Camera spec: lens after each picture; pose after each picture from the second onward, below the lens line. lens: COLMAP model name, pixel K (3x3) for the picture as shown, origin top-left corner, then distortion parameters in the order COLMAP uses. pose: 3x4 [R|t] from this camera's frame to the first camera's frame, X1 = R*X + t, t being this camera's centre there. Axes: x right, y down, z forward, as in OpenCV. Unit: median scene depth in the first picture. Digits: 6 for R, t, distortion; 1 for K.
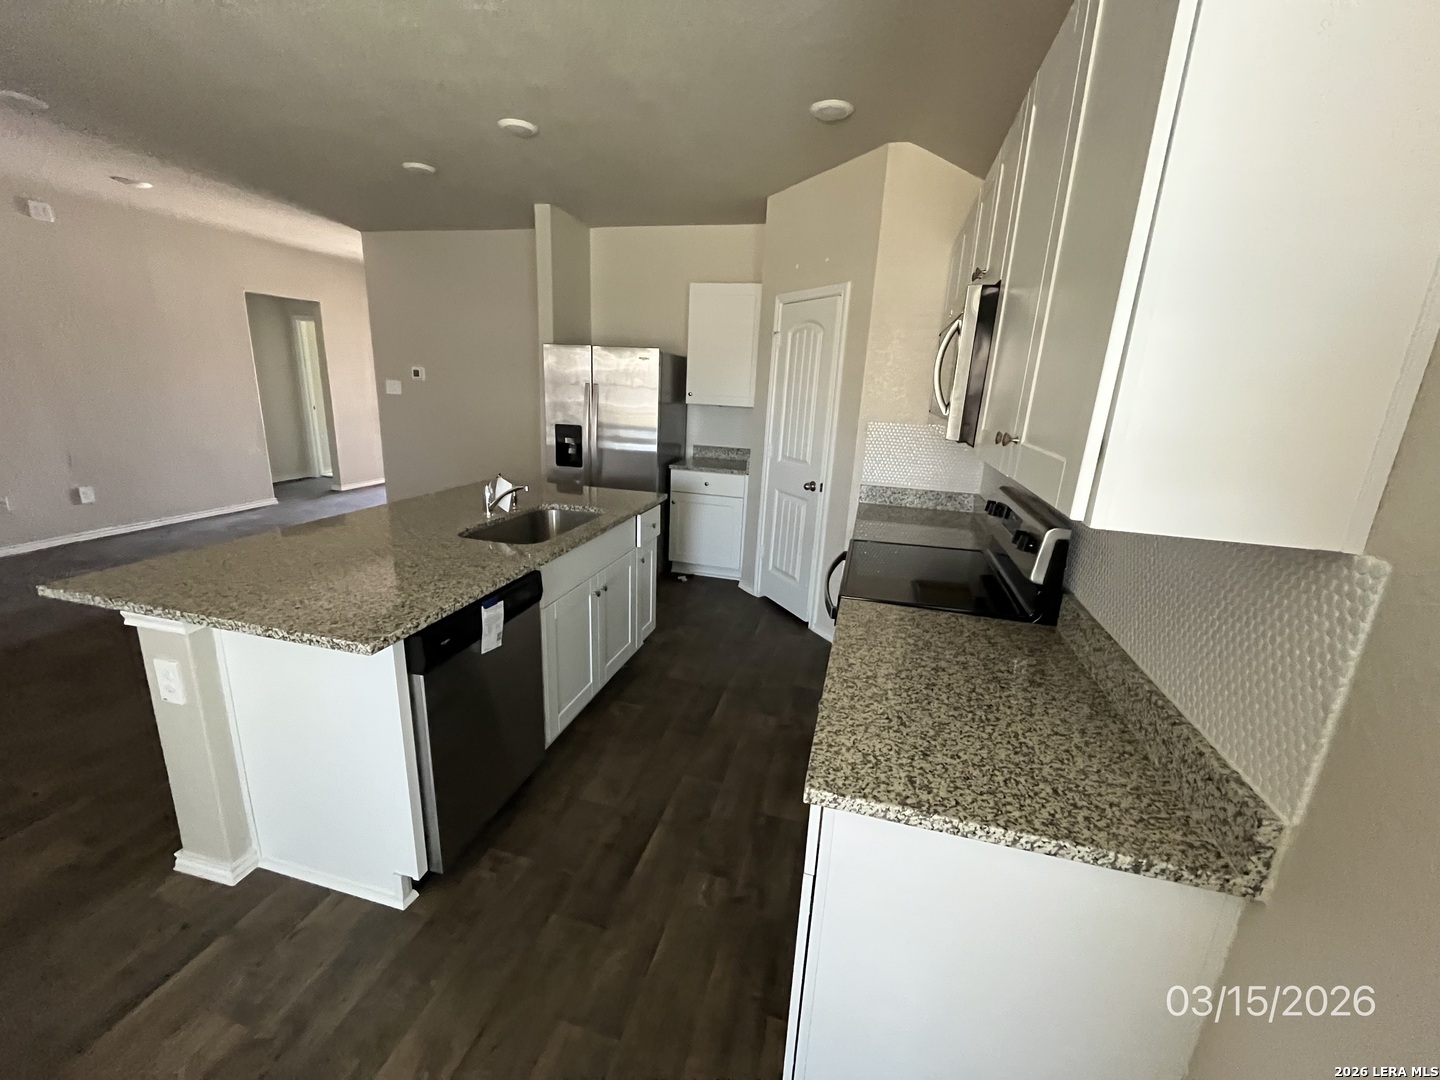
lens RADIAL K [[586.6, 0, 720.1], [0, 586.6, 539.8], [0, 0, 1]] dist [0.013254, 0.000083]
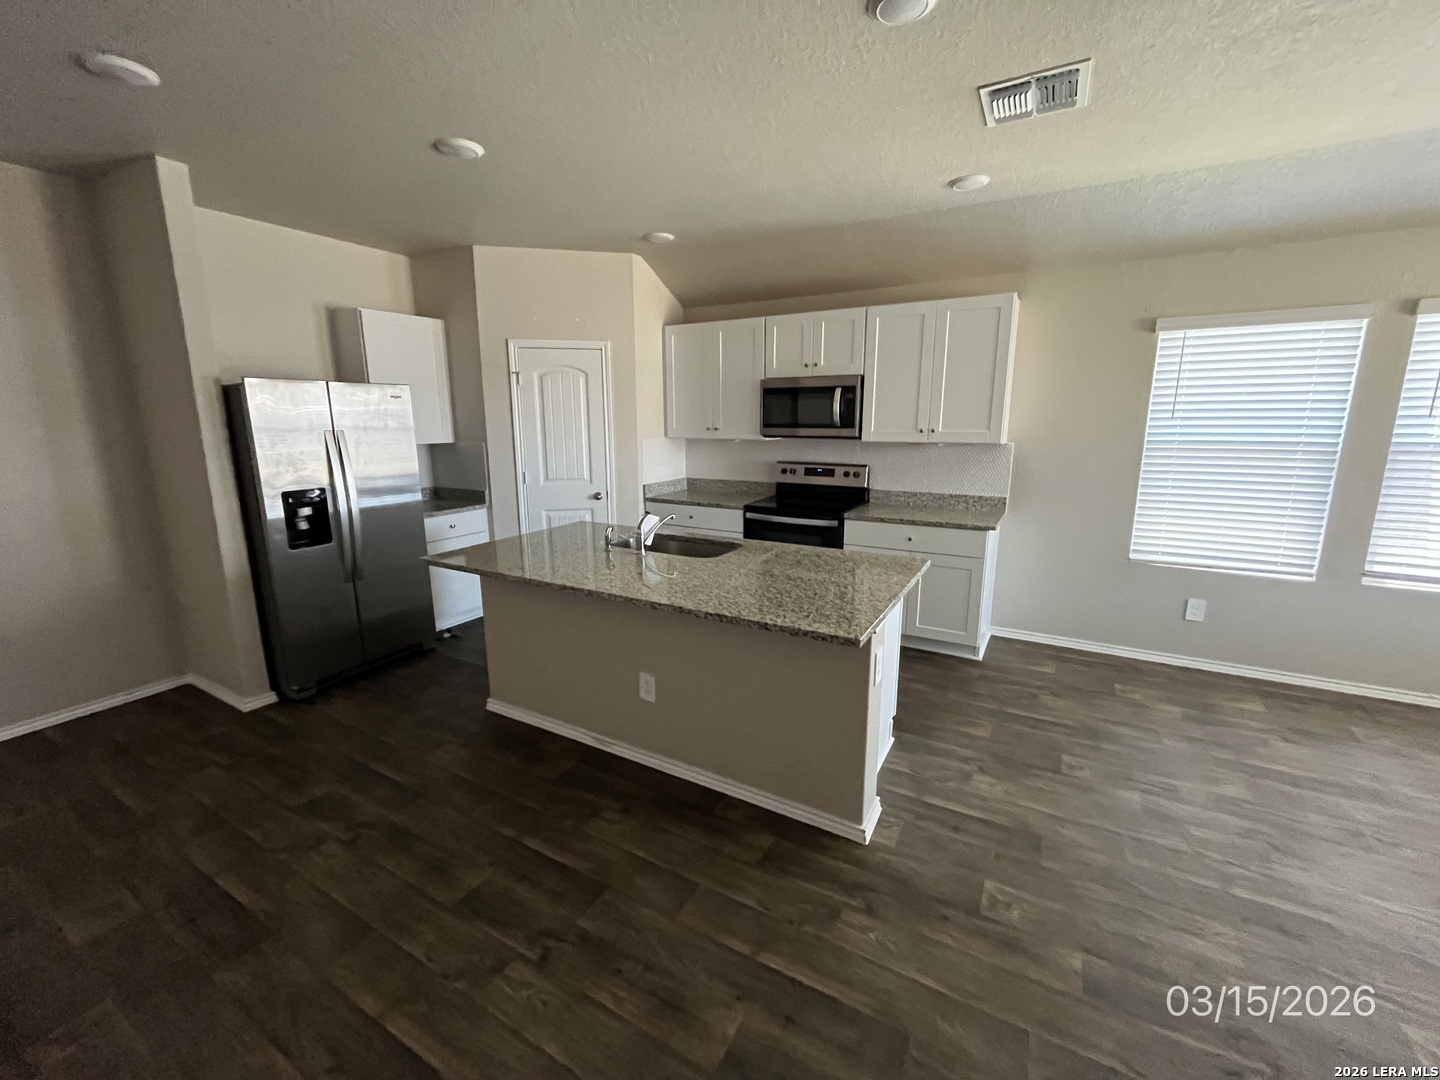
lens RADIAL K [[586.6, 0, 717.4], [0, 586.6, 539.7], [0, 0, 1]] dist [0.013254, 0.000083]
pose [[0.250088, -0.248933, 0.935675, -0.859857], [0.260151, 0.948123, 0.182711, -0.146168], [-0.932619, 0.197723, 0.301874, 0.353157]]
